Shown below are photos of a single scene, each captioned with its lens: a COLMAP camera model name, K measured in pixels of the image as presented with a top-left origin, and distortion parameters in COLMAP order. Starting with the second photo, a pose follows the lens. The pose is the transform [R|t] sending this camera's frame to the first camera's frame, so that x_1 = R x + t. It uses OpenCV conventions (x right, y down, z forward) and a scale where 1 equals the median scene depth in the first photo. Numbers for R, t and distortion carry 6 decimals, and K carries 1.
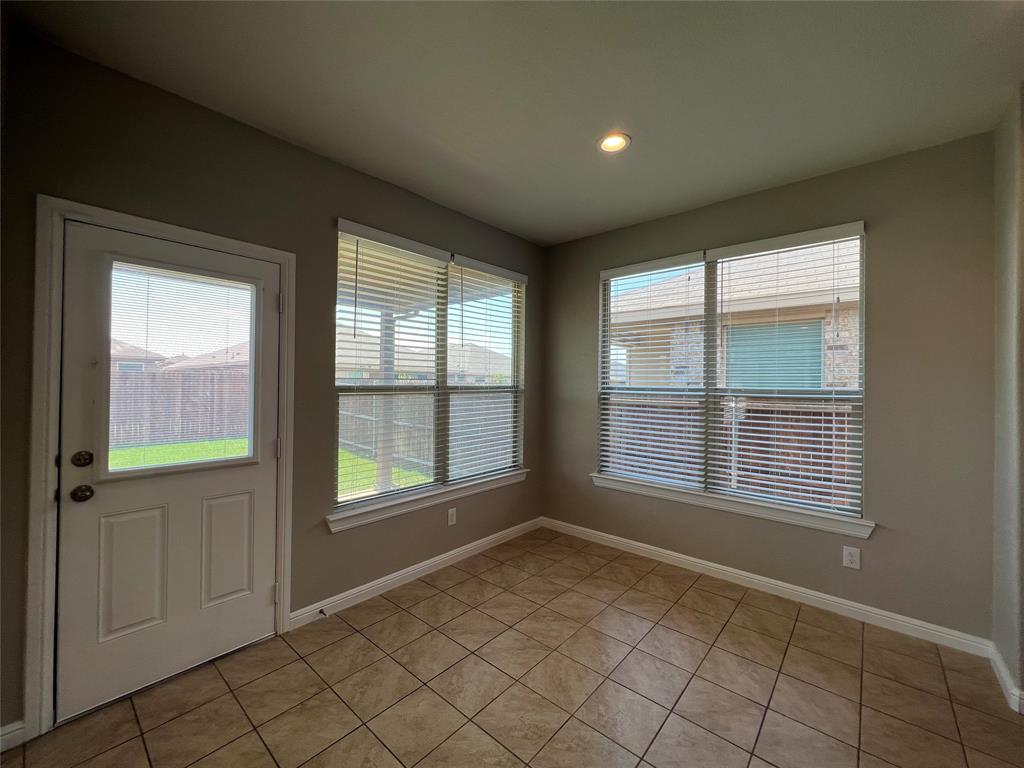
lens RADIAL K [[411.4, 0, 512.3], [0, 411.4, 381.4], [0, 0, 1]] dist [-0.003128, 0.000974]
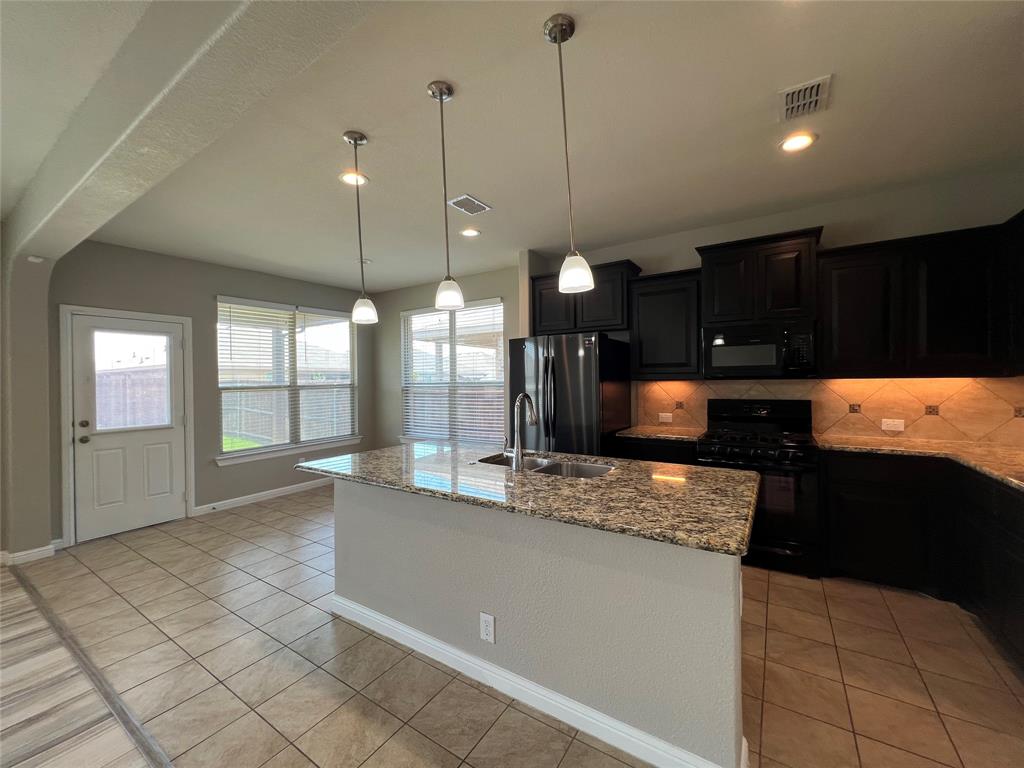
lens RADIAL K [[411.4, 0, 511.9], [0, 411.4, 380.4], [0, 0, 1]] dist [-0.003128, 0.000974]
pose [[0.989785, -0.027493, 0.139889, 0.637765], [0.026499, 0.999609, 0.008968, 0.000767], [-0.140081, -0.005170, 0.990127, -1.044615]]
